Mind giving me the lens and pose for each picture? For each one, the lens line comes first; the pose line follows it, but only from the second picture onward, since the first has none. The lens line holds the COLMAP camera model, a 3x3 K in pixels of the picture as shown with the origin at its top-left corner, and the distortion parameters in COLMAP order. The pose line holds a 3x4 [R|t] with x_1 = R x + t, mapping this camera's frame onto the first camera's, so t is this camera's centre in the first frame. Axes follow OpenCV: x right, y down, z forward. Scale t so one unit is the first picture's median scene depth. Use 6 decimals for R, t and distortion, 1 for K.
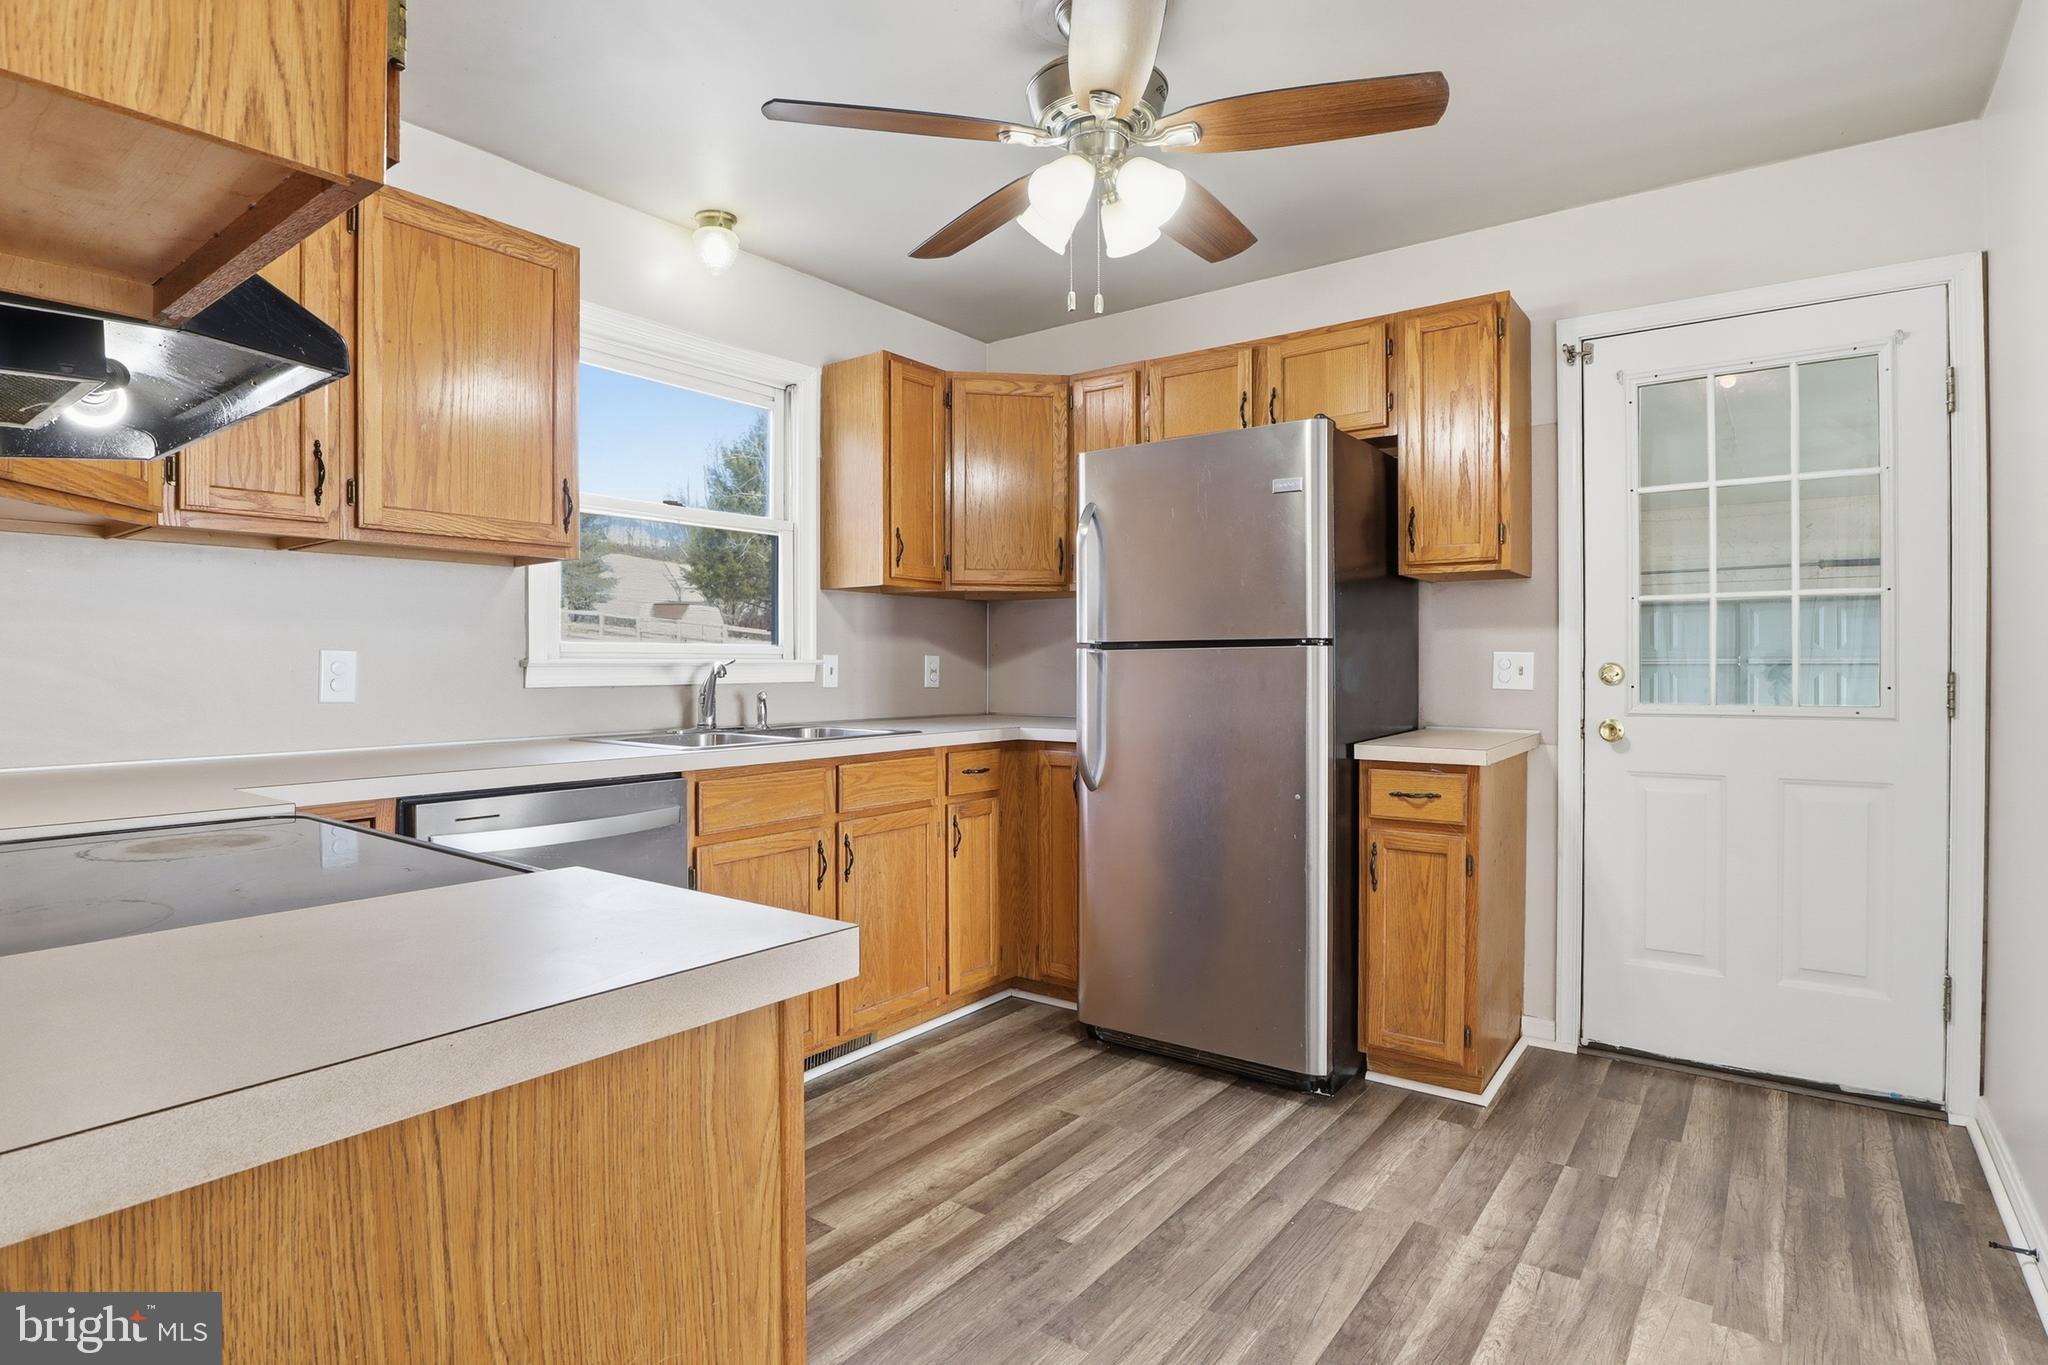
lens RADIAL K [[1046.7, 0, 1019.0], [0, 1046.7, 676.7], [0, 0, 1]] dist [-0.047783, 0.013309]
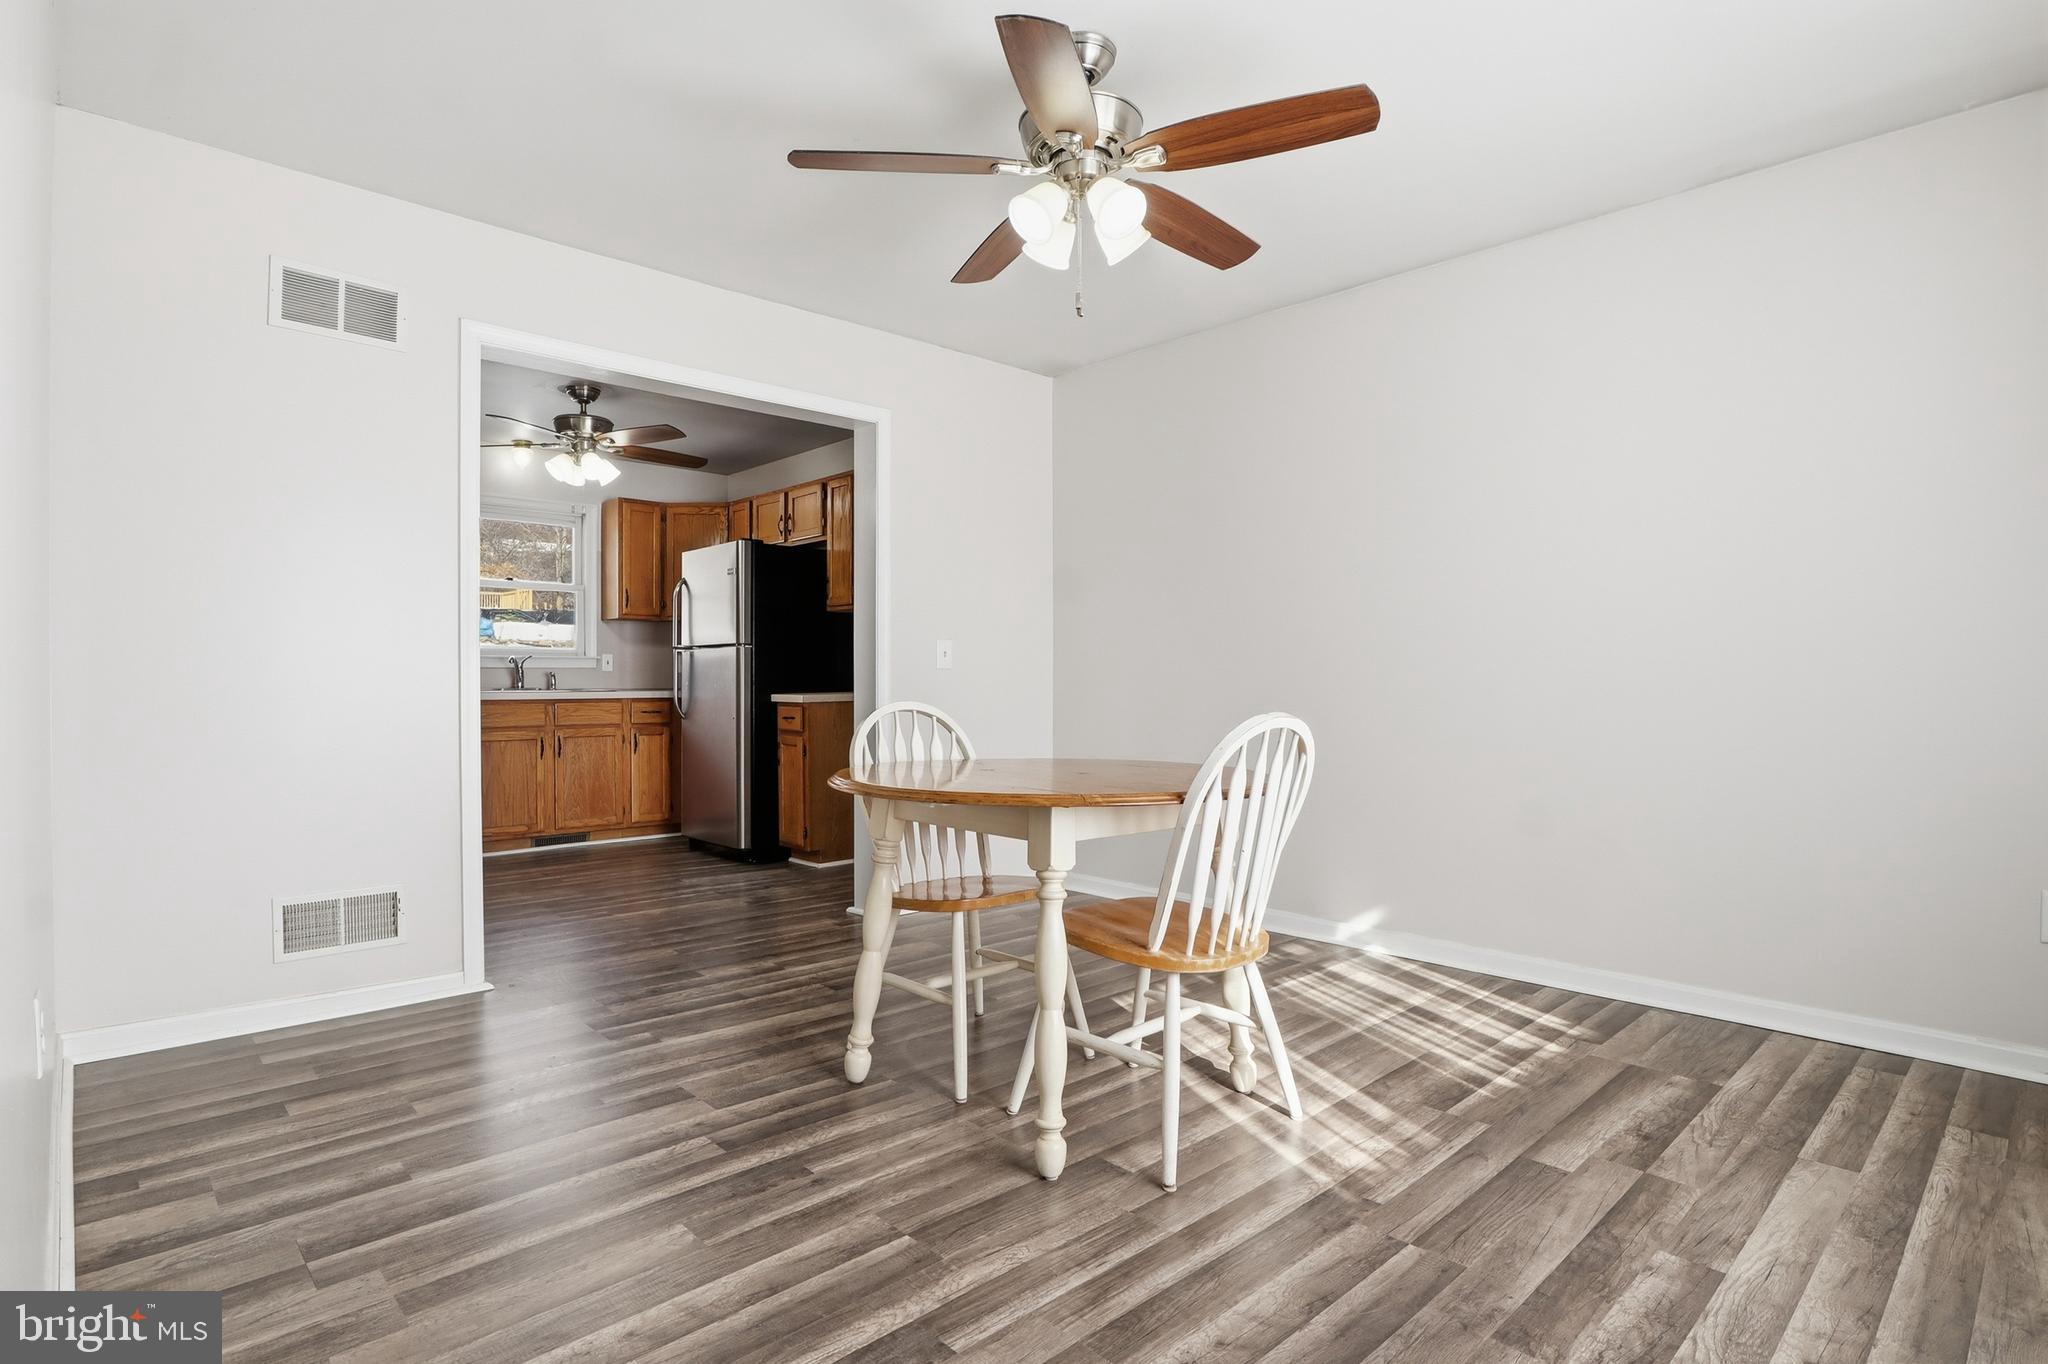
lens RADIAL K [[1046.7, 0, 1019.0], [0, 1046.7, 676.2], [0, 0, 1]] dist [-0.047783, 0.013309]
pose [[0.985180, 0.001107, -0.171521, 1.093865], [-0.003197, 0.999924, -0.011908, 0.049056], [0.171495, 0.012280, 0.985109, -0.908714]]
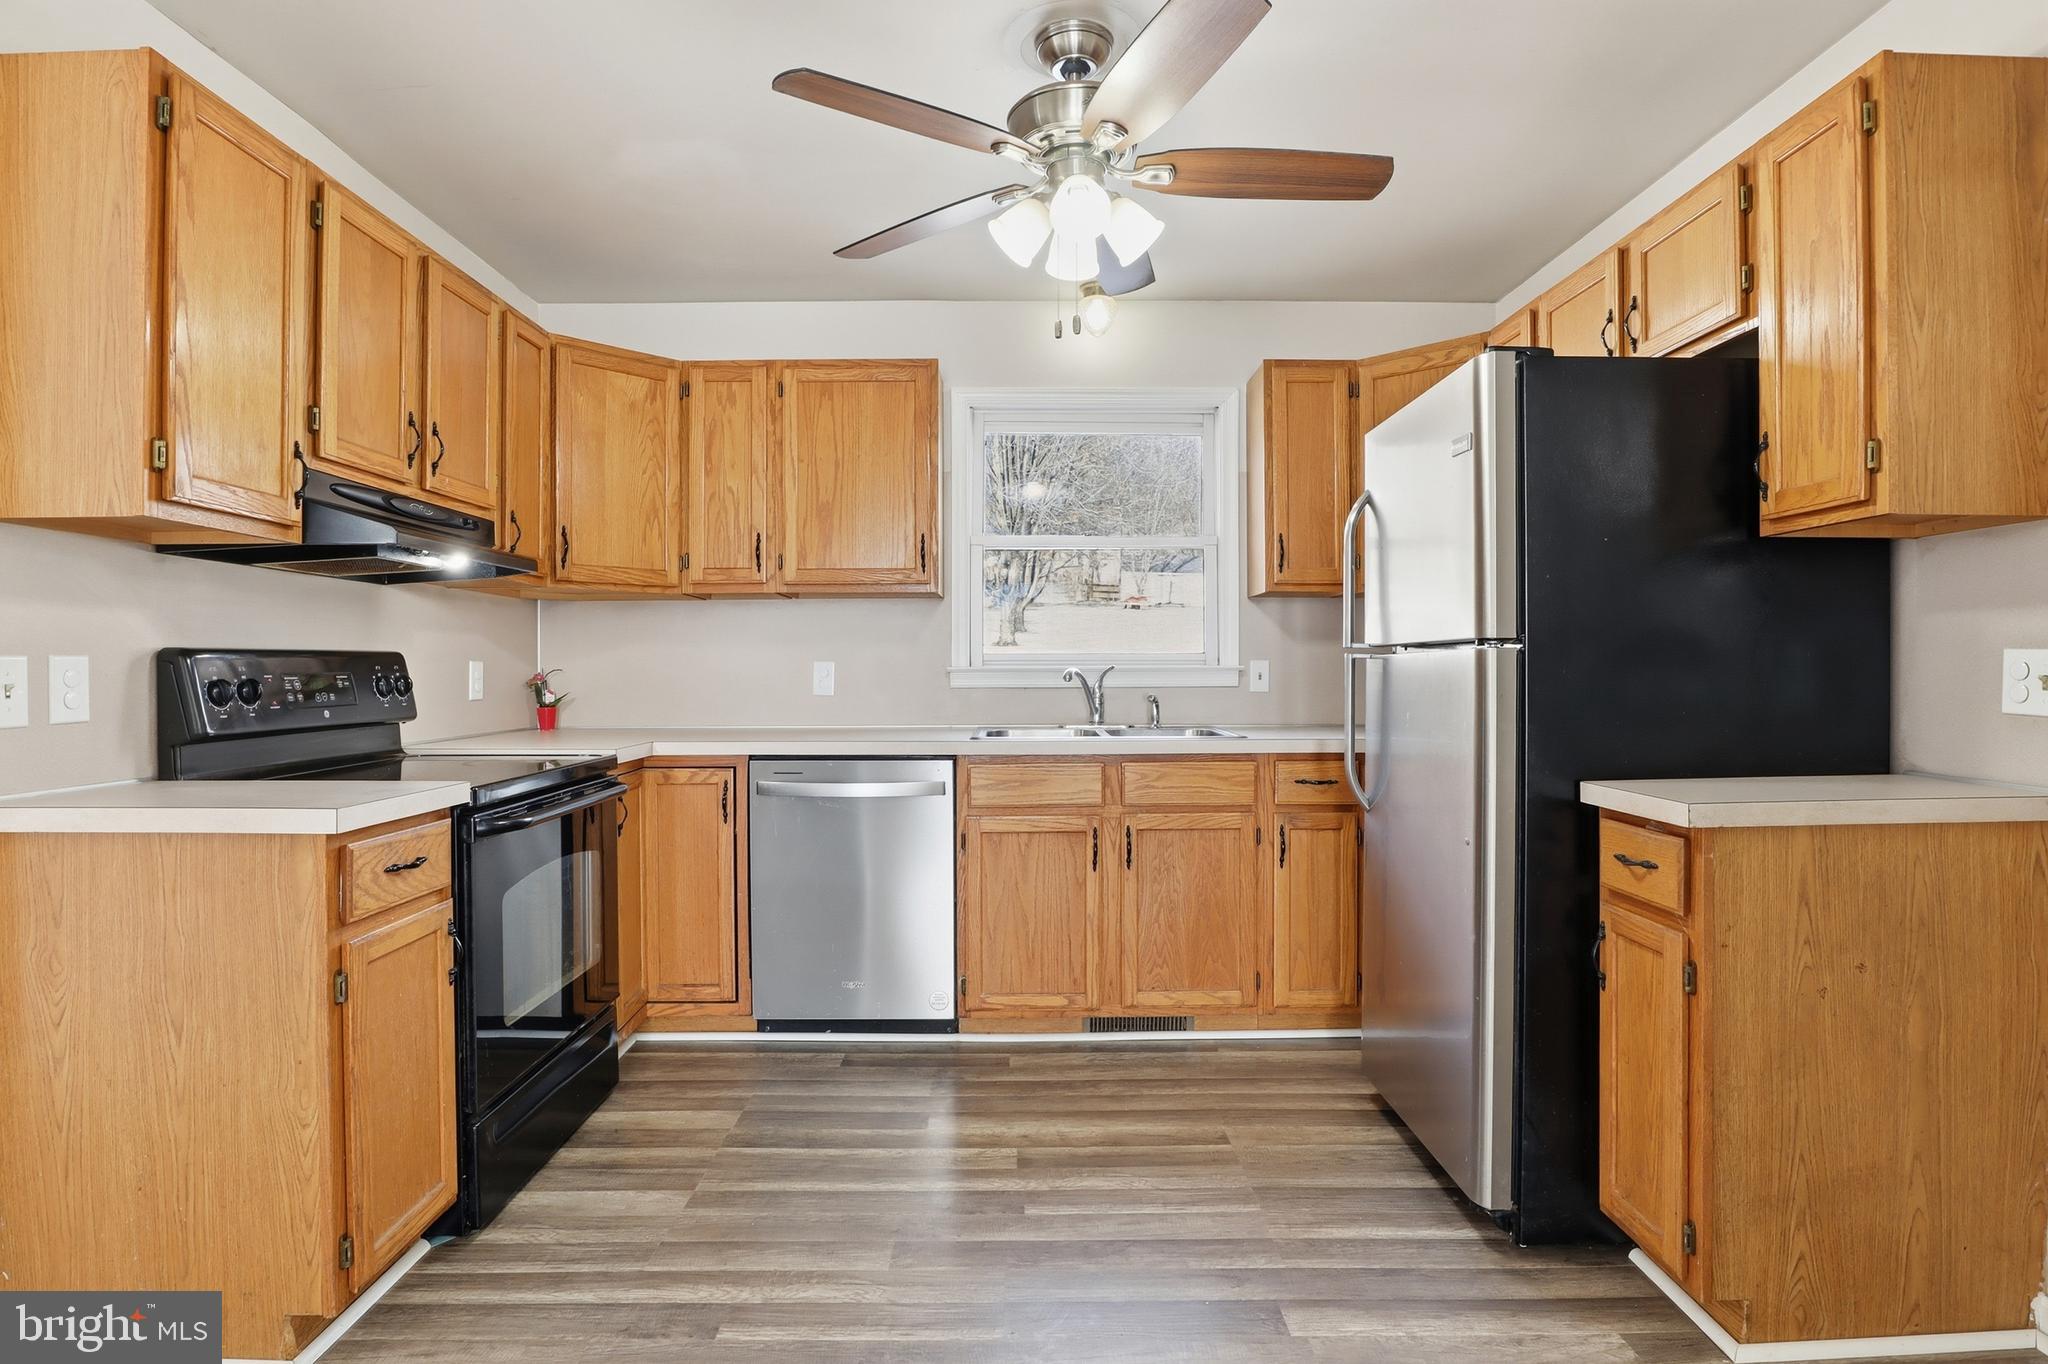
lens RADIAL K [[1046.7, 0, 1019.0], [0, 1046.7, 676.2], [0, 0, 1]] dist [-0.047783, 0.013309]
pose [[0.602907, 0.004936, -0.797796, 0.618947], [-0.006724, 0.999977, 0.001105, -0.006458], [0.797783, 0.004698, 0.602926, 0.237288]]
